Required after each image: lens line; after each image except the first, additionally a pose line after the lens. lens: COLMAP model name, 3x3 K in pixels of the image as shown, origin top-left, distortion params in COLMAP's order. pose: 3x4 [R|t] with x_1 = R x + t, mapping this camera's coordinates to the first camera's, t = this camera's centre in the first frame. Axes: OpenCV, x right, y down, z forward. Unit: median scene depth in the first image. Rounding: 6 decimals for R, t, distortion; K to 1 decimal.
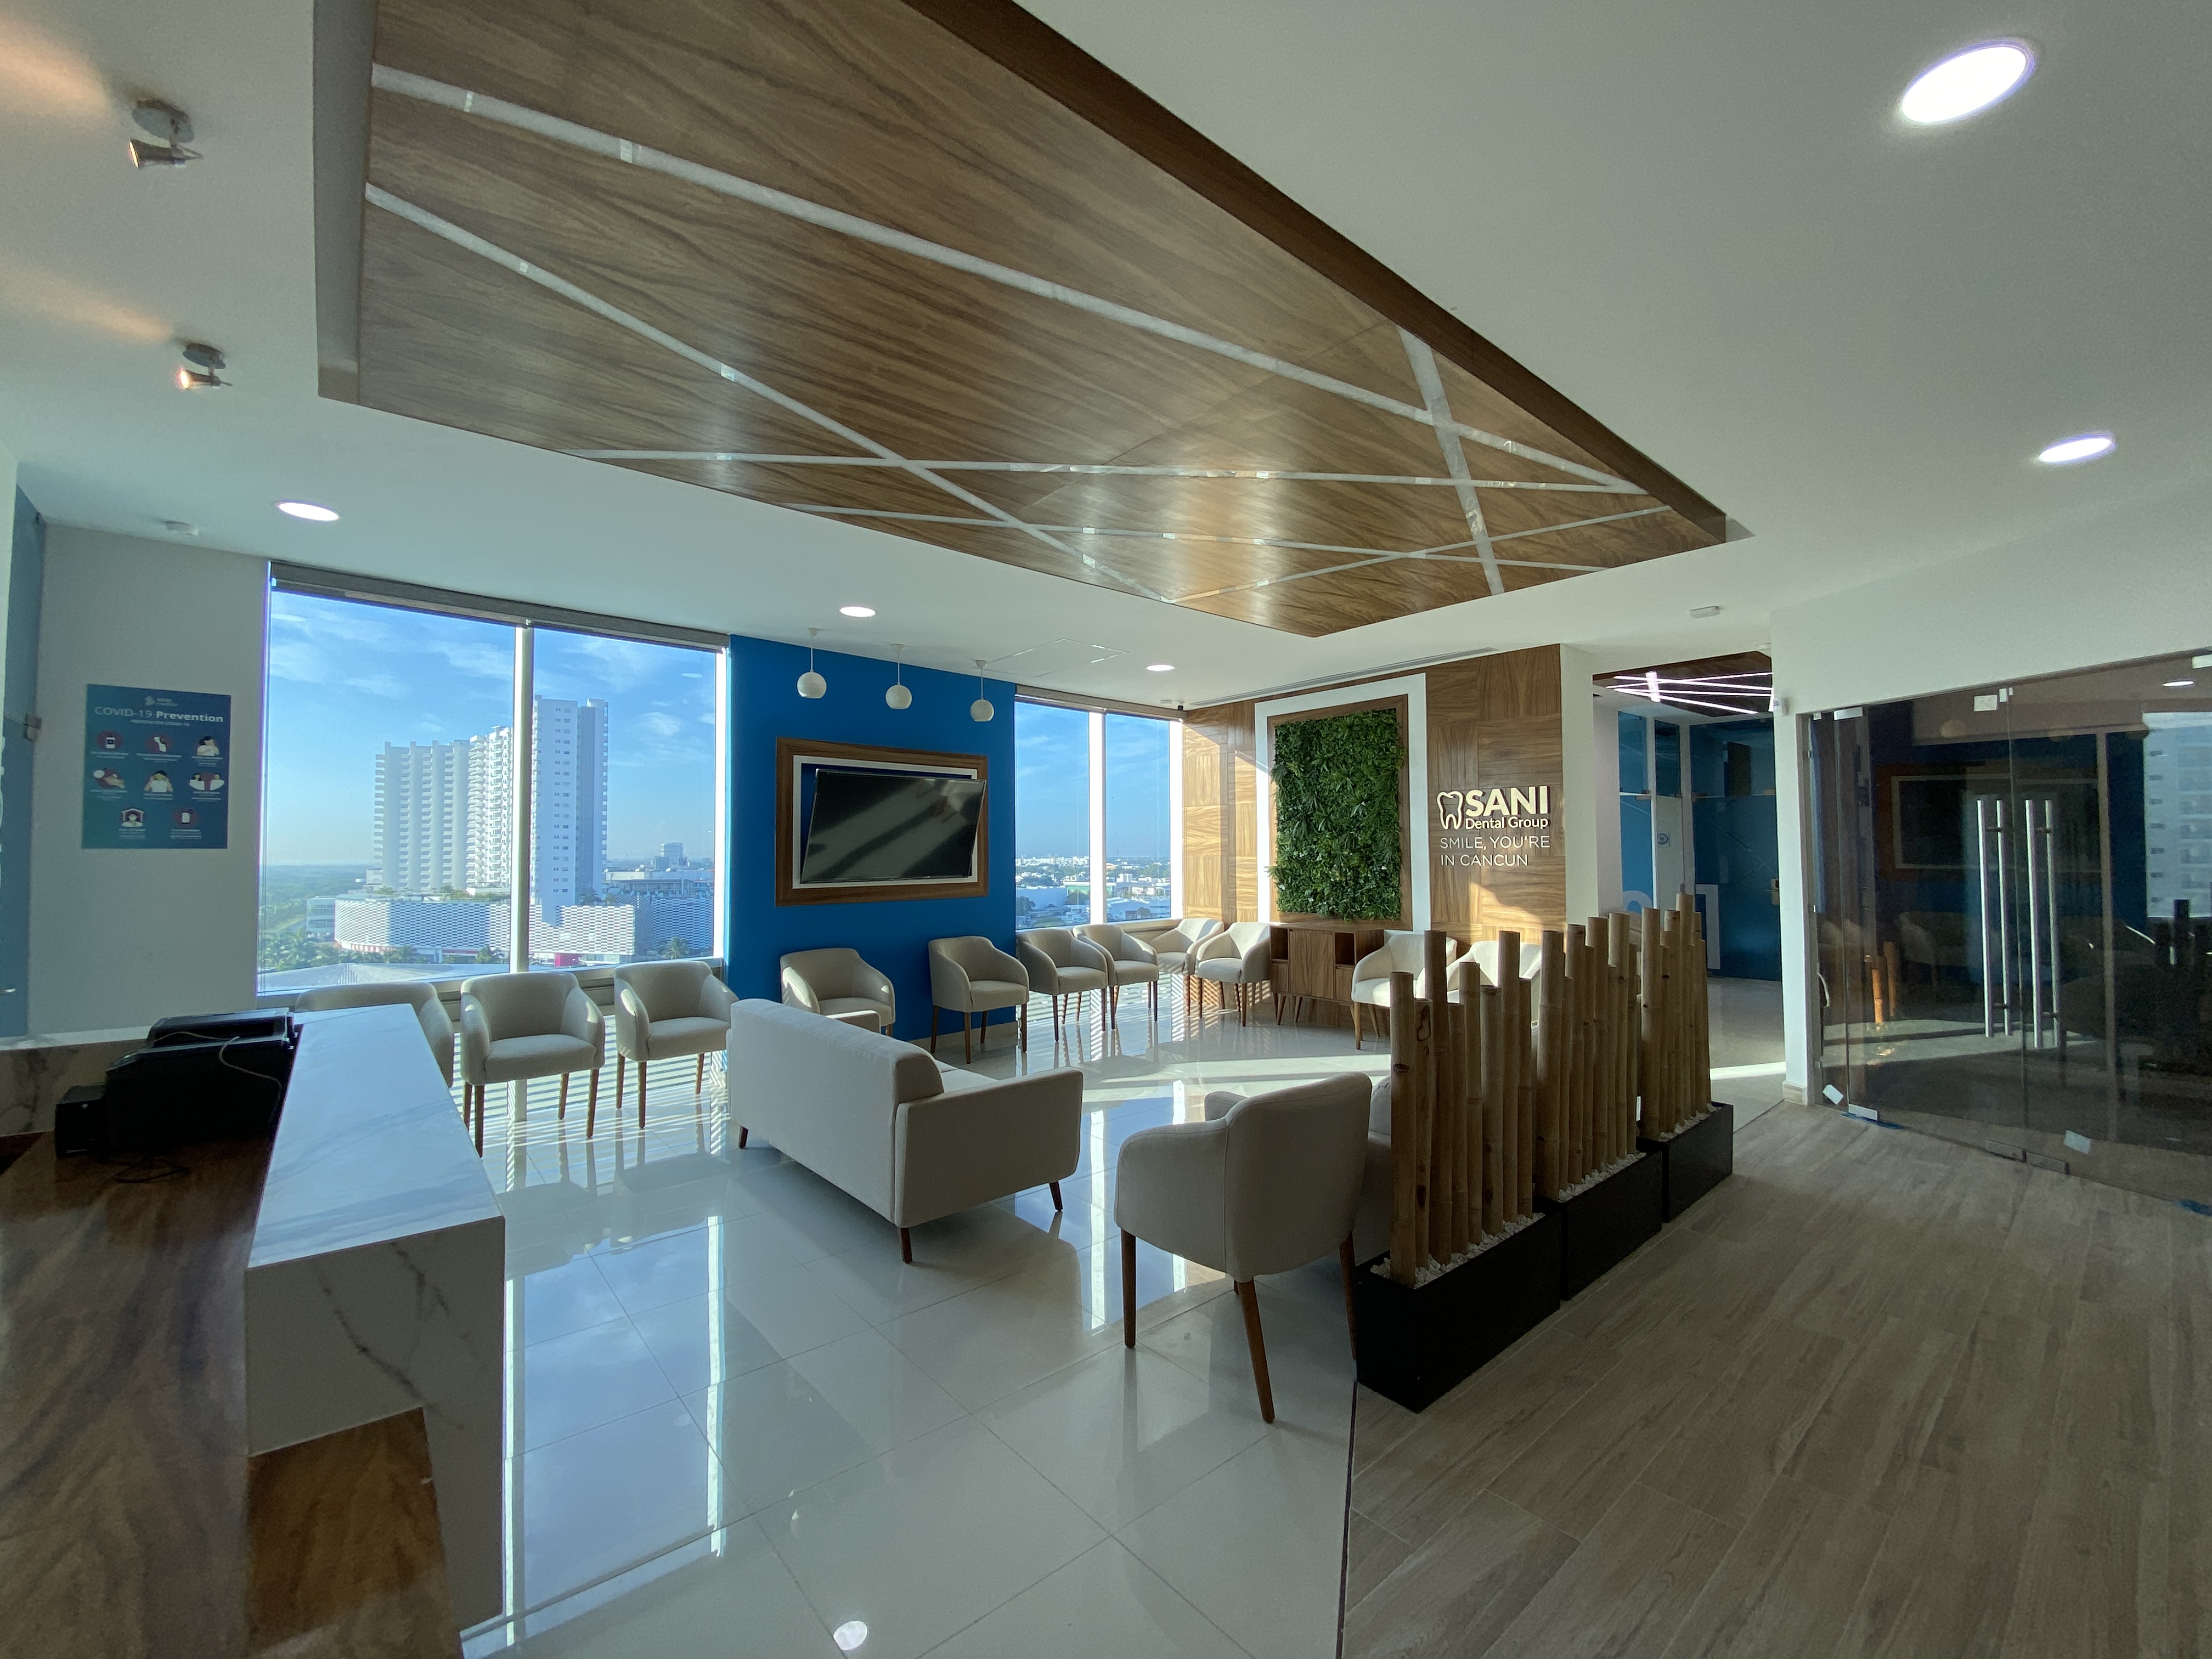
lens RADIAL K [[880.6, 0, 1088.7], [0, 880.6, 833.0], [0, 0, 1]] dist [0.003229, 0.000095]
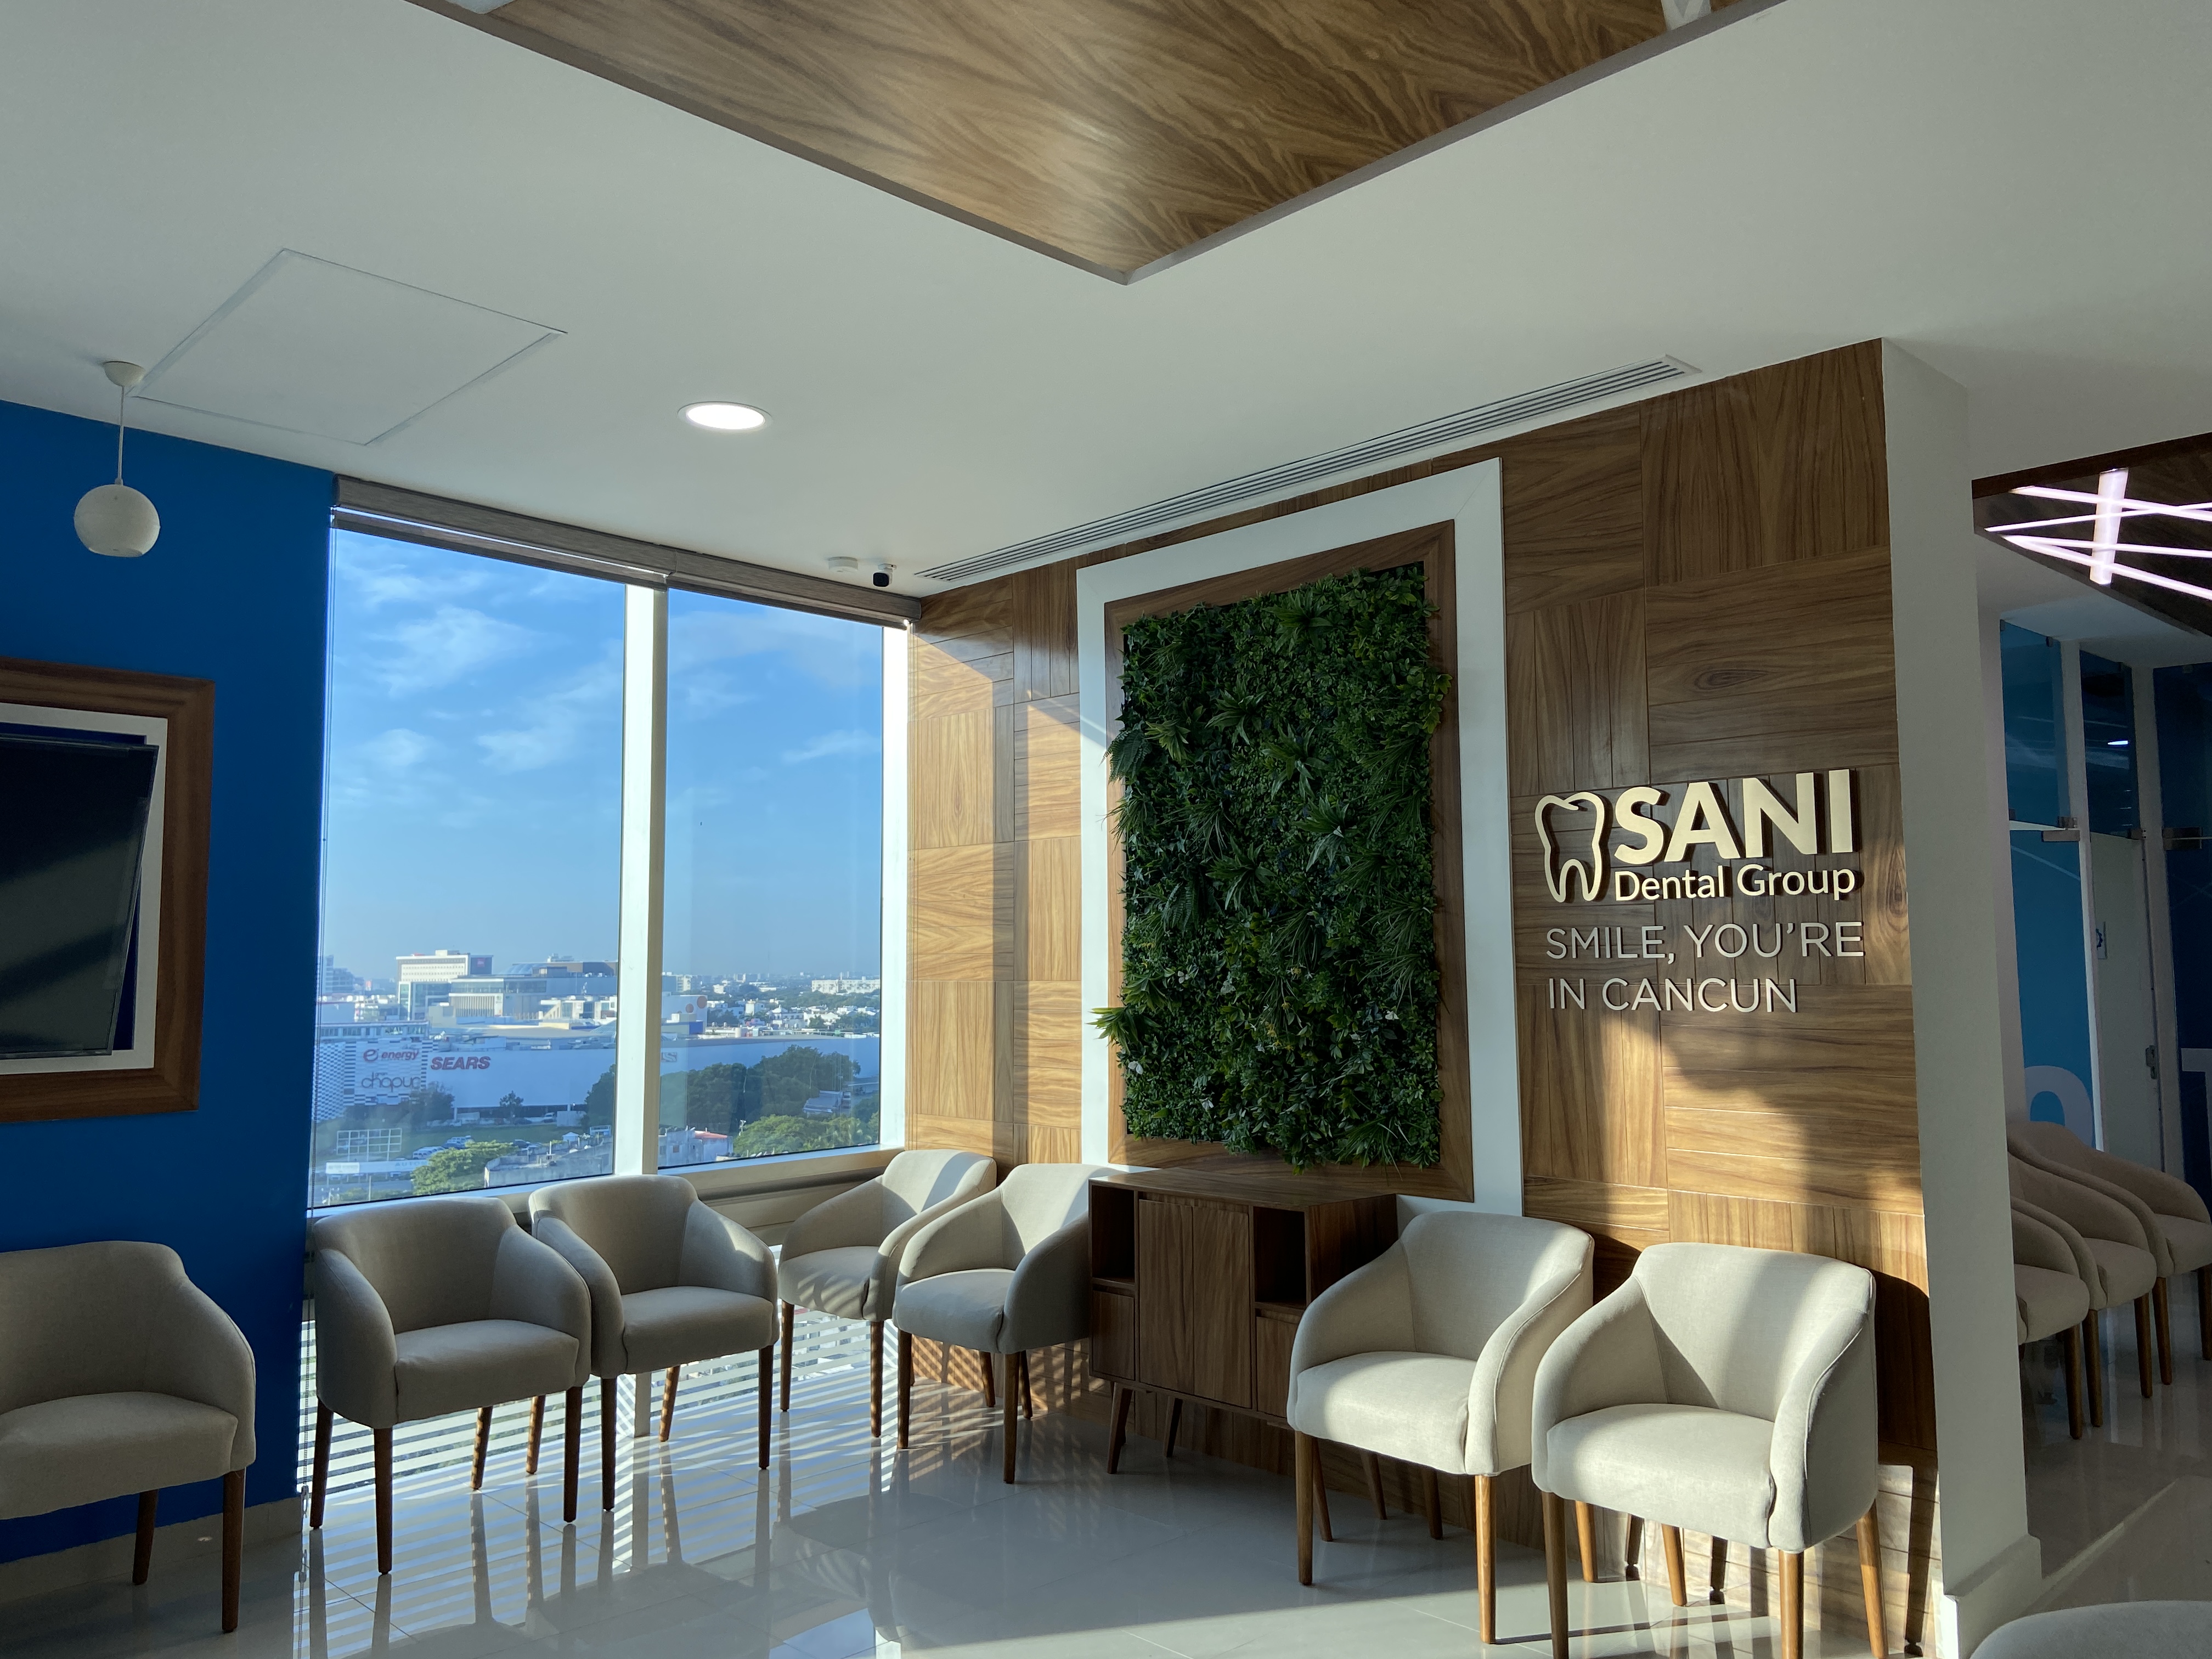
lens RADIAL K [[1674.8, 0, 1116.1], [0, 1674.8, 830.2], [0, 0, 1]] dist [0.049329, -0.002908]
pose [[0.995939, 0.006720, 0.089782, 0.160035], [-0.001386, 0.998237, -0.059345, 0.005764], [-0.090022, 0.058979, 0.994192, 0.333832]]
